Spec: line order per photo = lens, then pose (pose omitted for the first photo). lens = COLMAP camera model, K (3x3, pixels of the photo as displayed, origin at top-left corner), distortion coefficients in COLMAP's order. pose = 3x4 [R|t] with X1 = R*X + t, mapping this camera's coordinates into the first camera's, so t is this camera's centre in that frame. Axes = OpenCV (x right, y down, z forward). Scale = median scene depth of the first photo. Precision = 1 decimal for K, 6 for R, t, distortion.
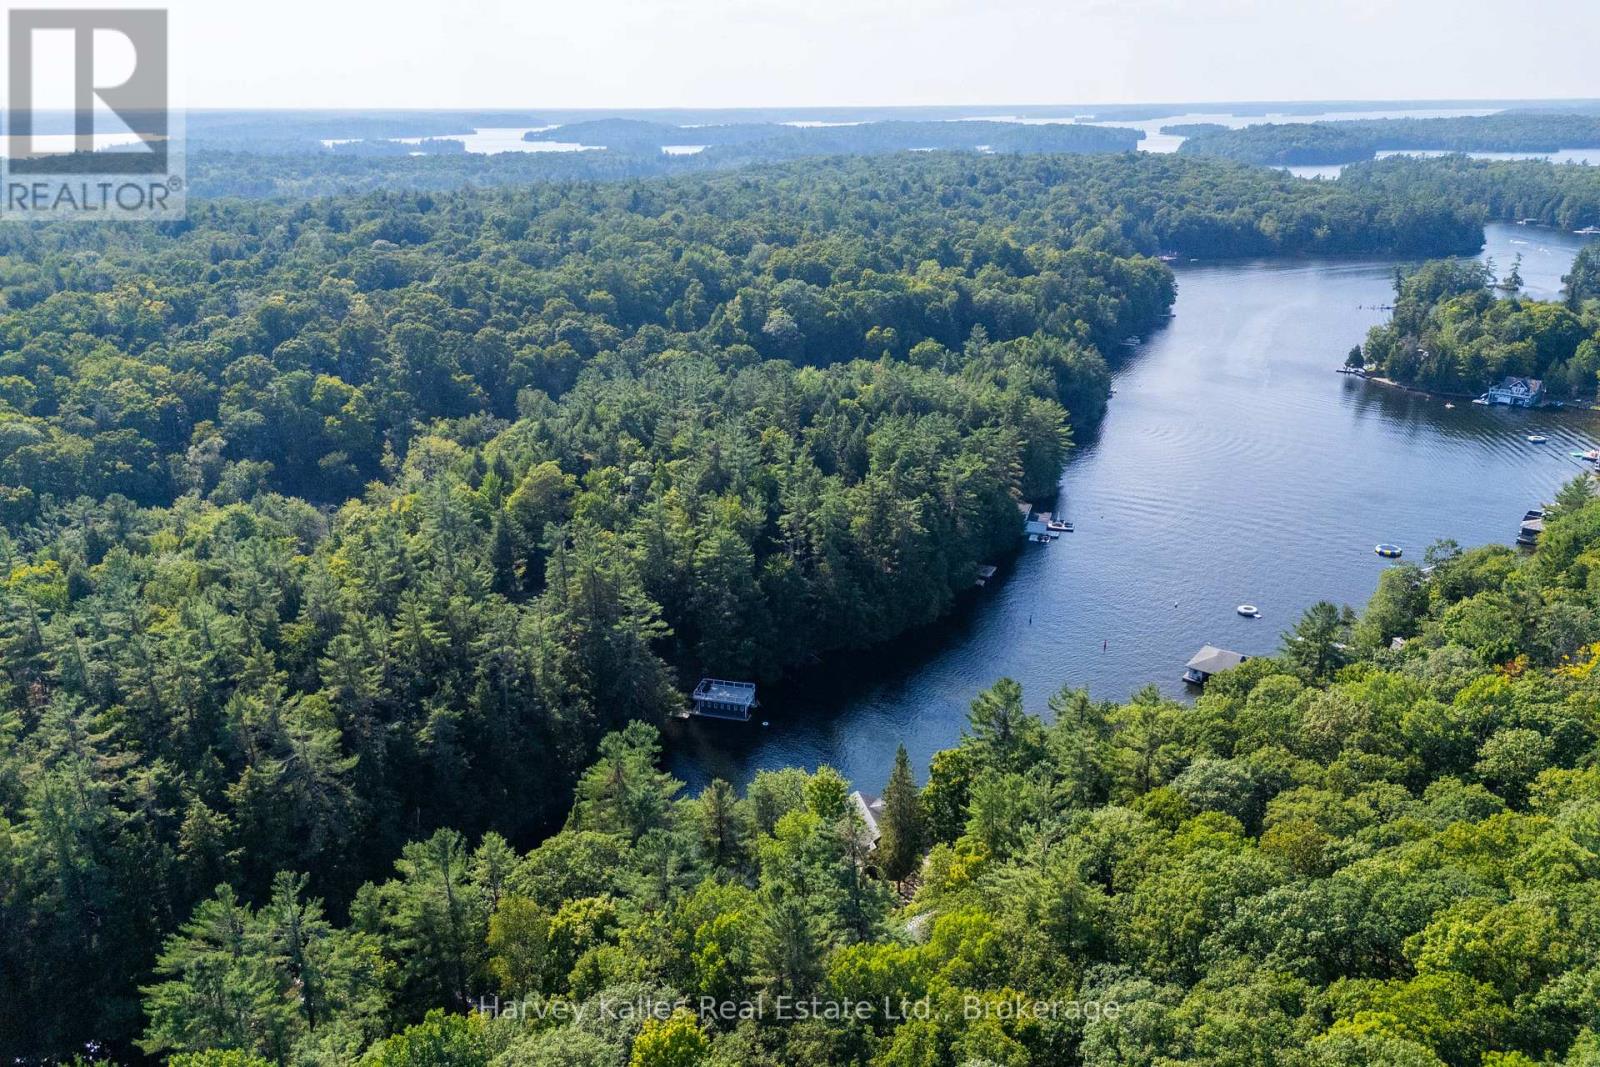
lens RADIAL K [[1182.6, 0, 803.0], [0, 1182.6, 527.2], [0, 0, 1]] dist [0.097998, -0.115185]
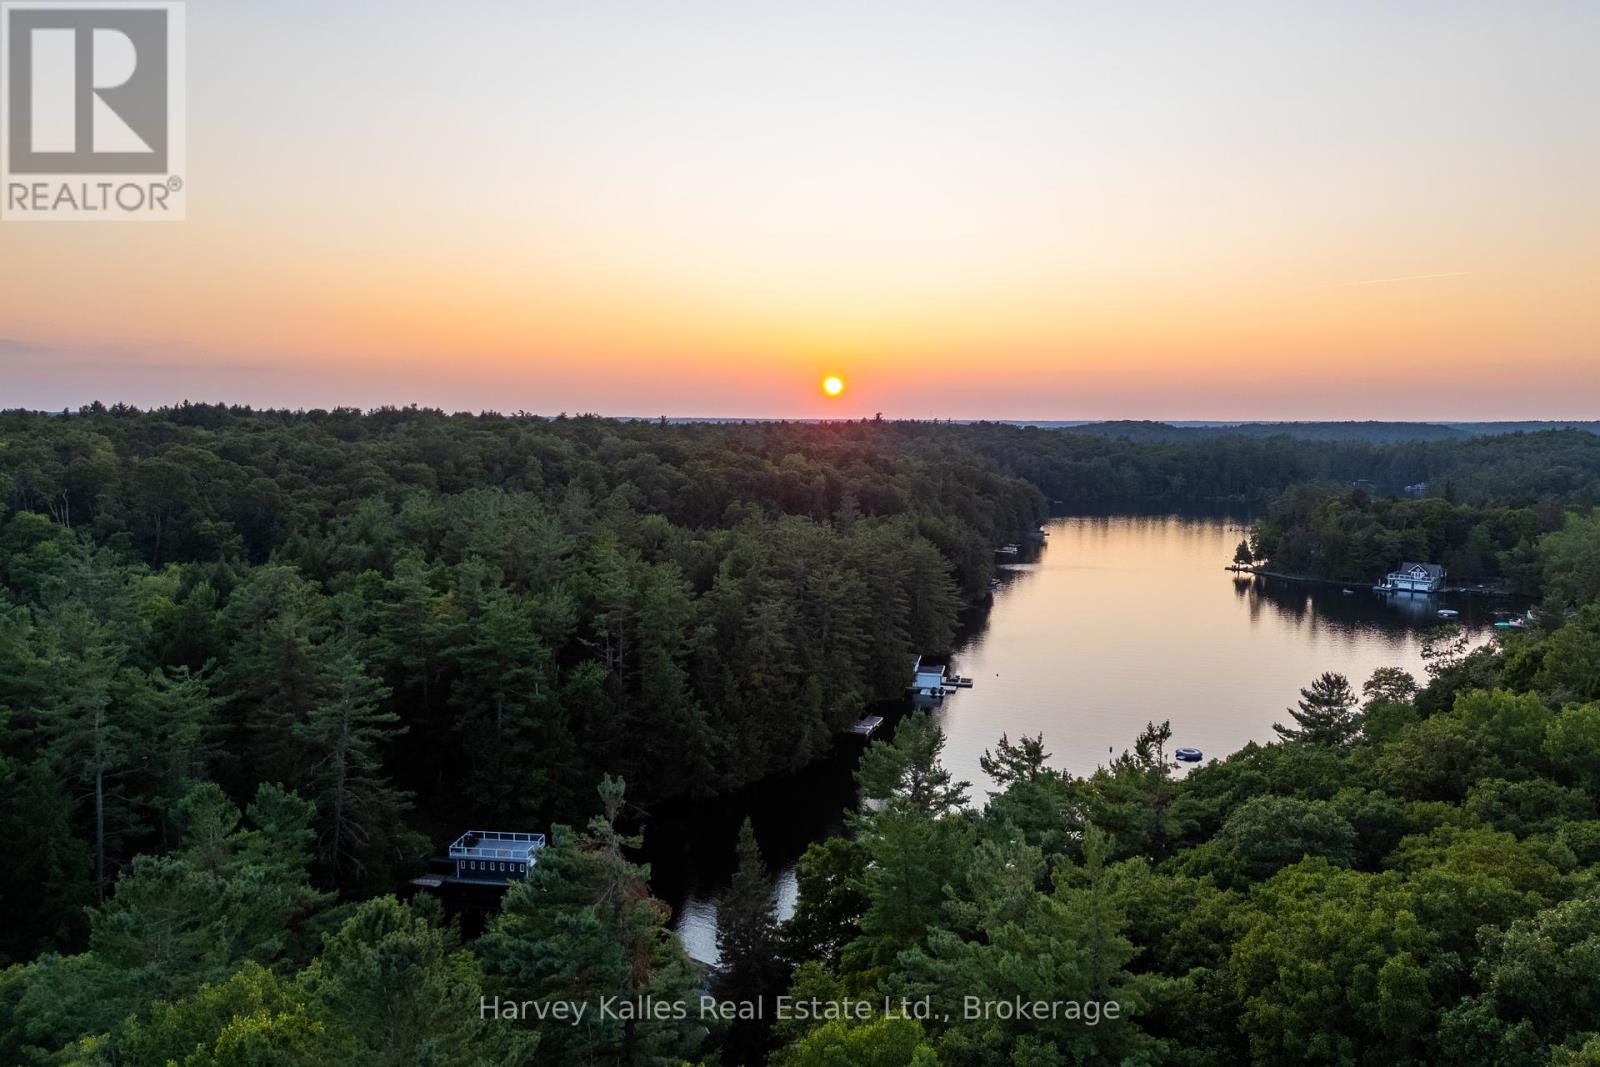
lens RADIAL K [[1182.6, 0, 803.0], [0, 1182.6, 527.2], [0, 0, 1]] dist [0.097998, -0.115185]
pose [[0.994360, 0.000123, 0.106053, 0.021698], [0.025558, 0.970248, -0.240761, 0.083133], [-0.102927, 0.242114, 0.964773, 0.176373]]
